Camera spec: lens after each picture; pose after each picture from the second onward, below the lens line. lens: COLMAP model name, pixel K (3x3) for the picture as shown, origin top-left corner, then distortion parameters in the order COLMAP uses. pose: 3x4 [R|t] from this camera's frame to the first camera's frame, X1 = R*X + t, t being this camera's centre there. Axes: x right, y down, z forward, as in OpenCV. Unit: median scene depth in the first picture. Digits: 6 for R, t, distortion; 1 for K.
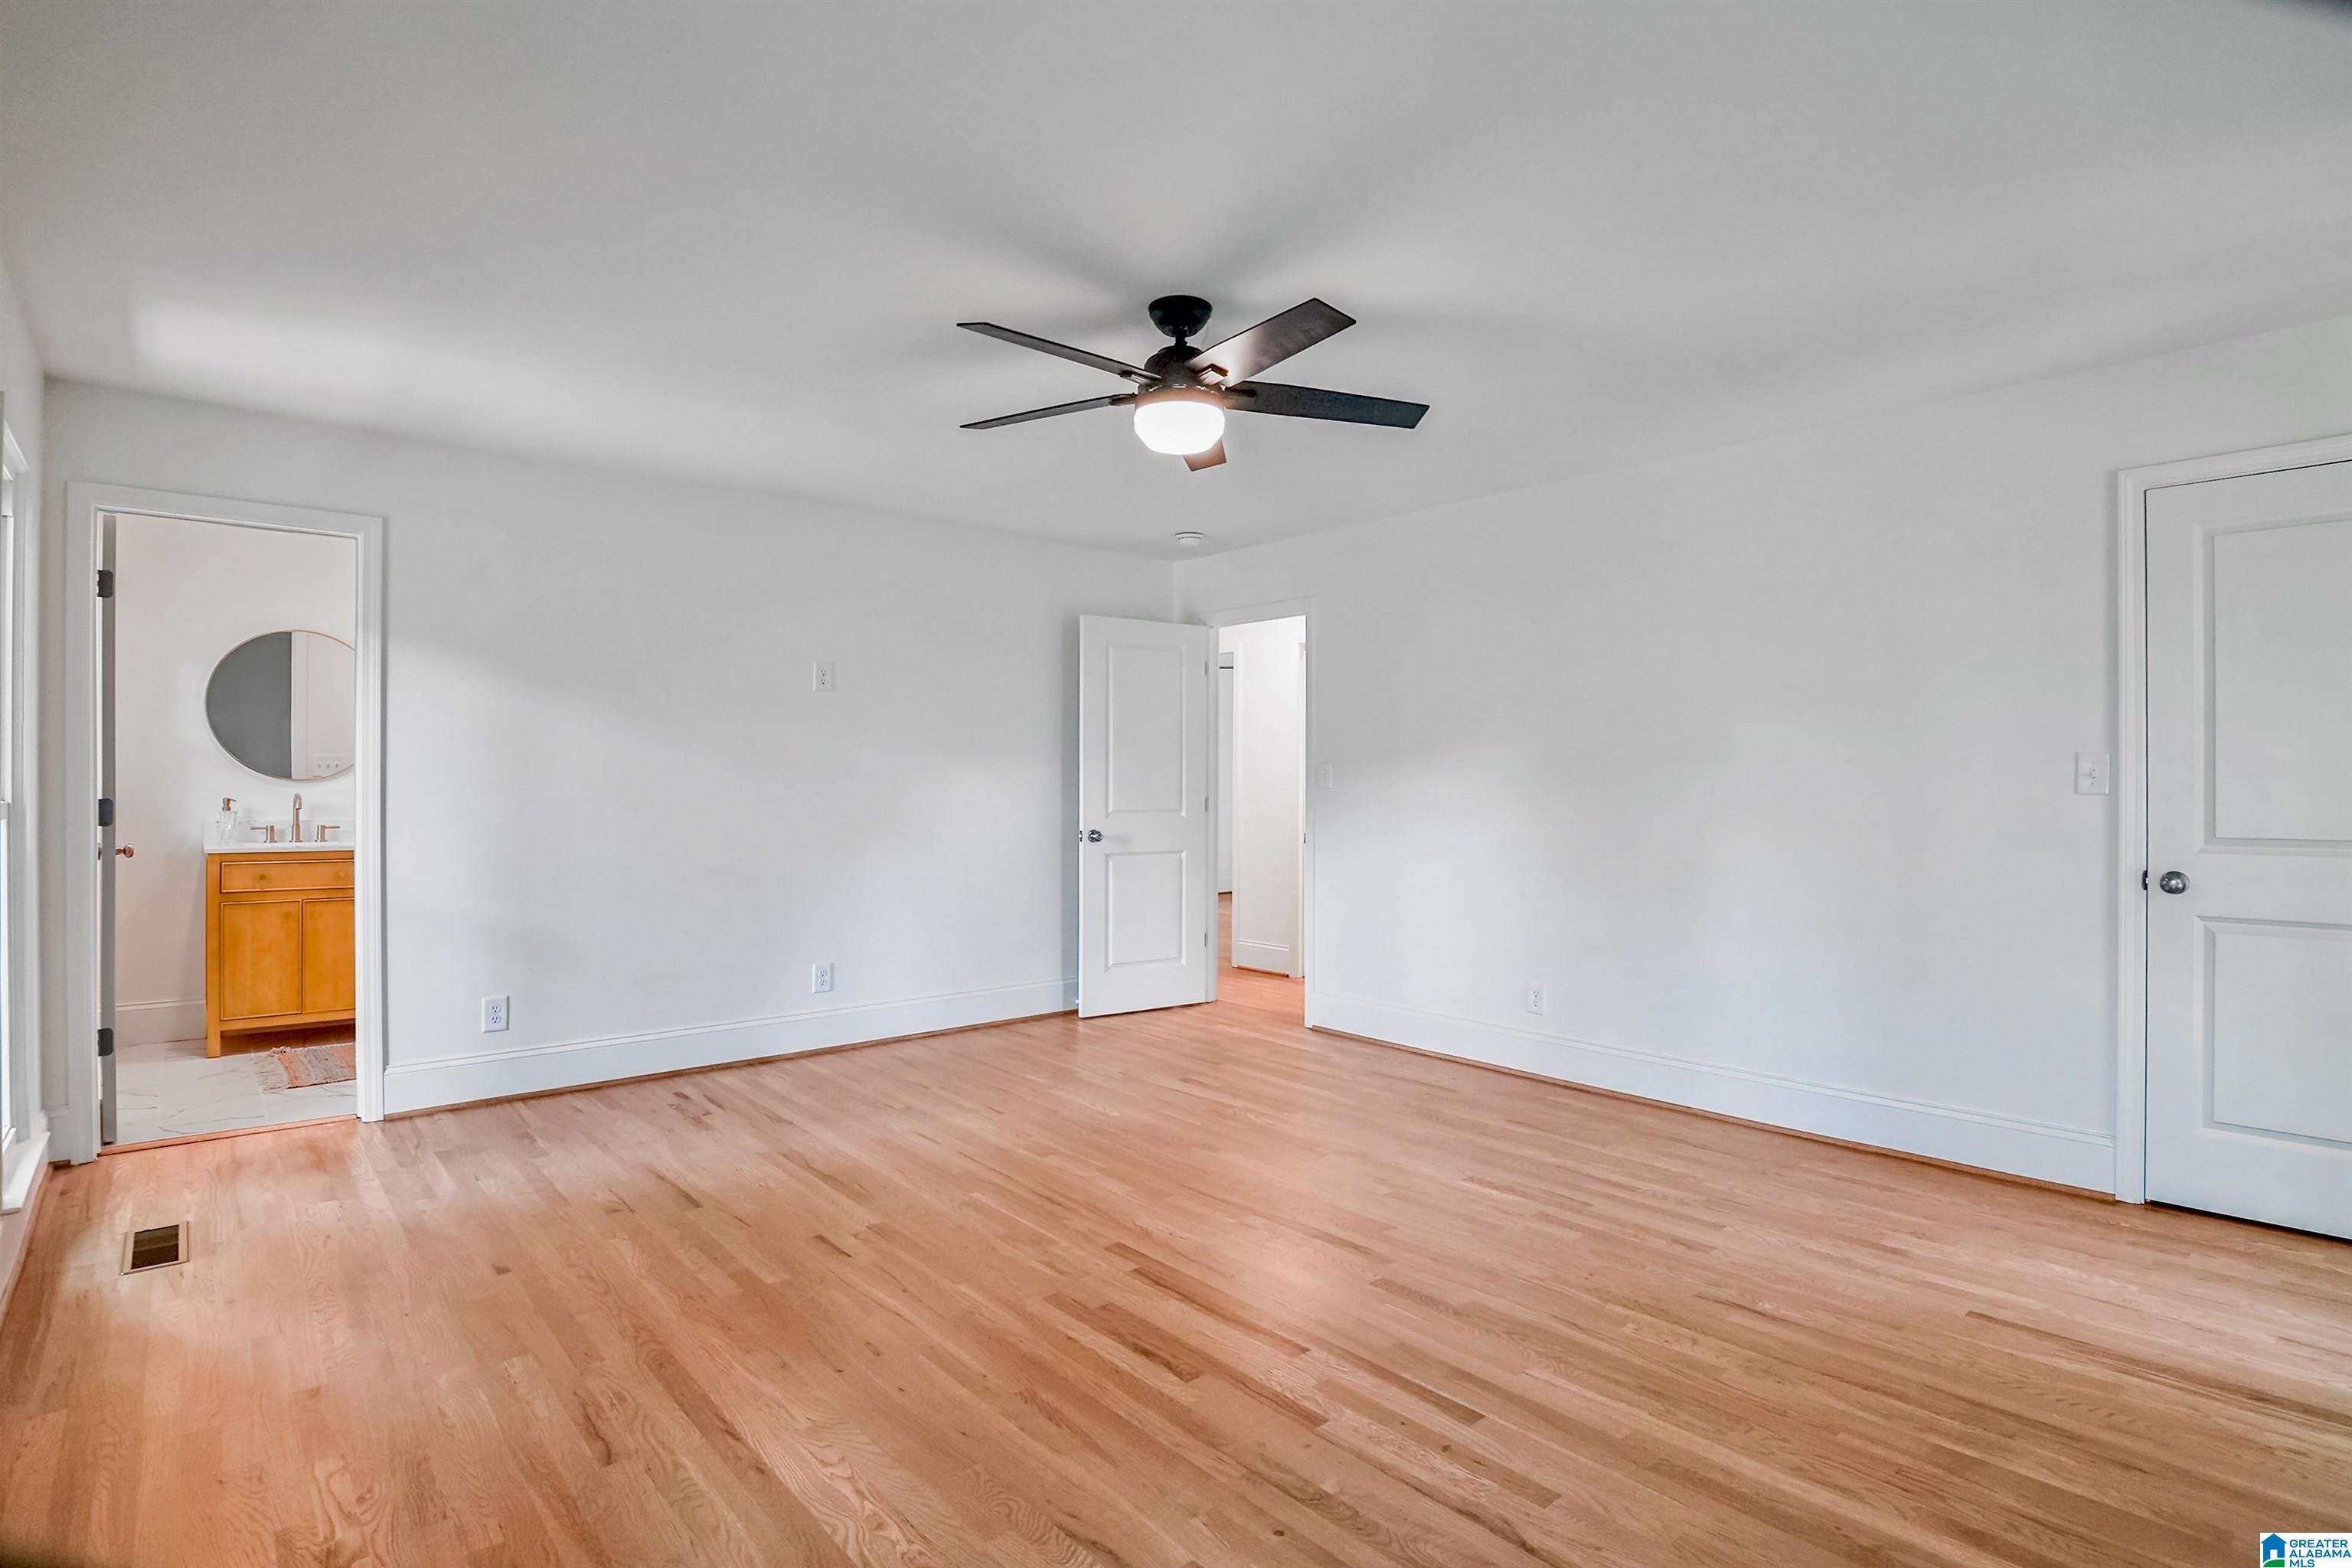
lens RADIAL K [[1160.0, 0, 1167.8], [0, 1160.0, 796.9], [0, 0, 1]] dist [-0.021951, -0.001135]
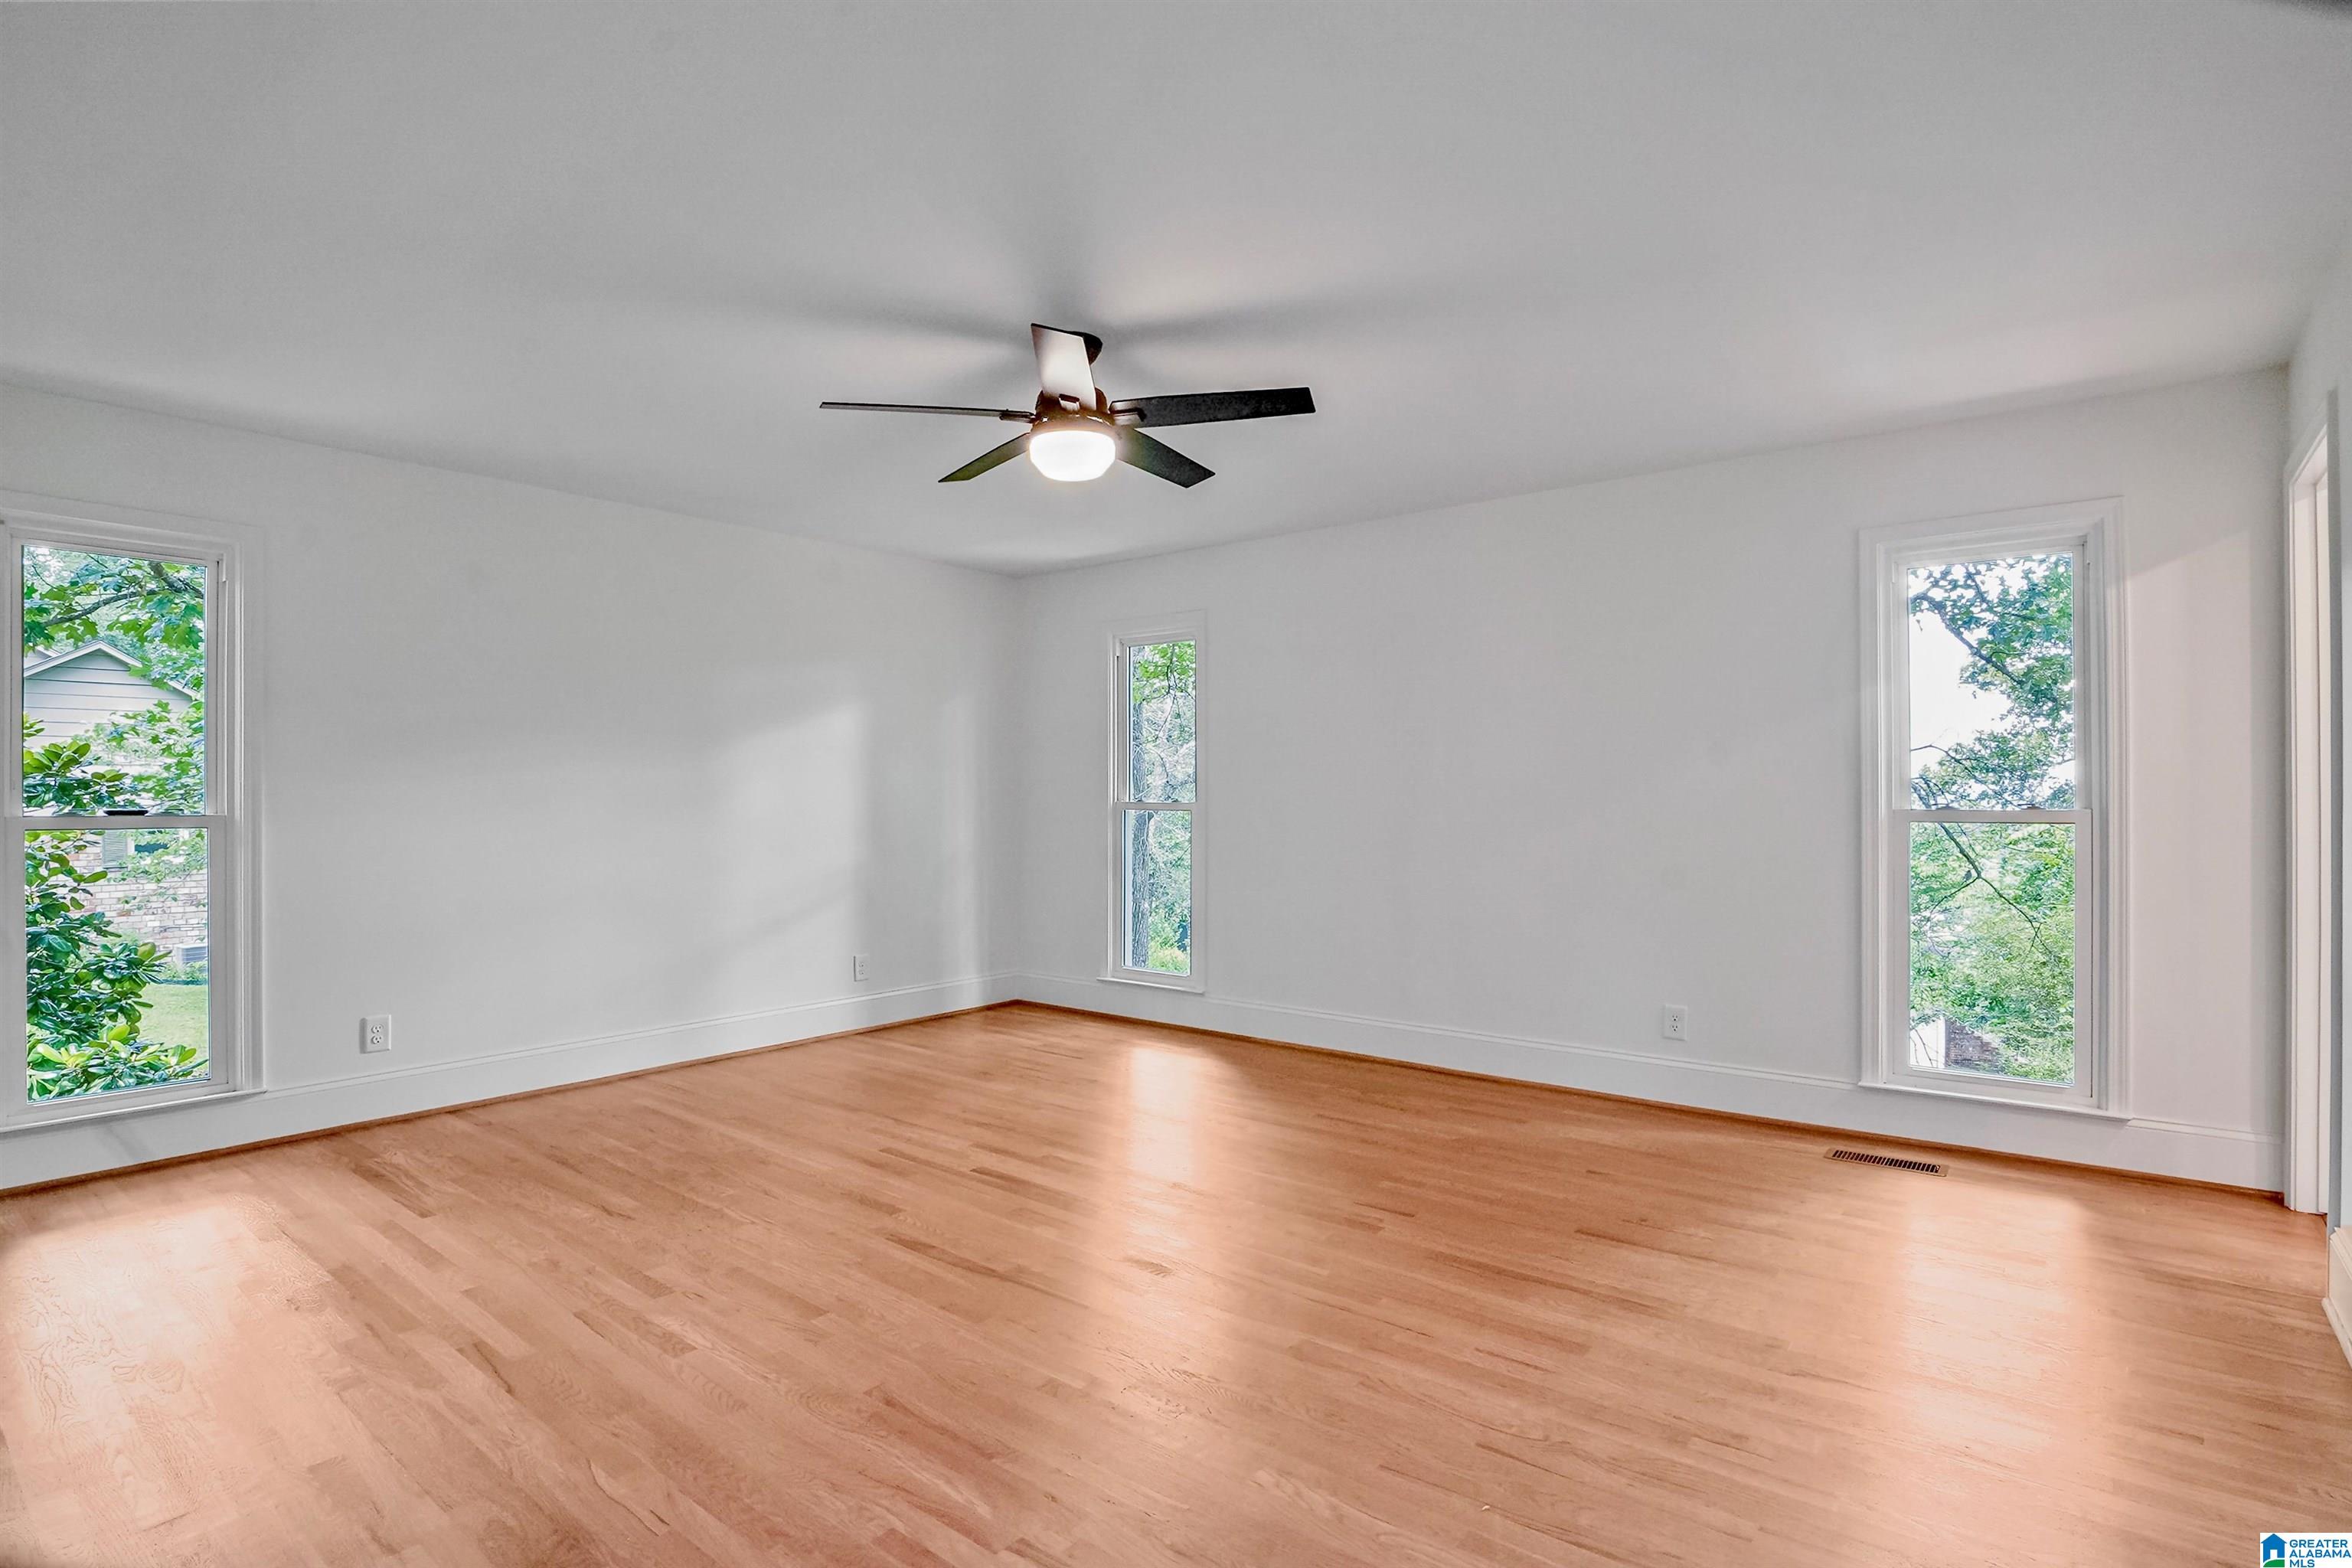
lens RADIAL K [[1160.0, 0, 1167.8], [0, 1160.0, 796.9], [0, 0, 1]] dist [-0.021951, -0.001135]
pose [[-0.984191, 0.001232, -0.177109, 0.121019], [-0.000553, 0.999950, 0.010027, -0.020796], [0.177112, 0.009966, -0.984140, 2.273438]]
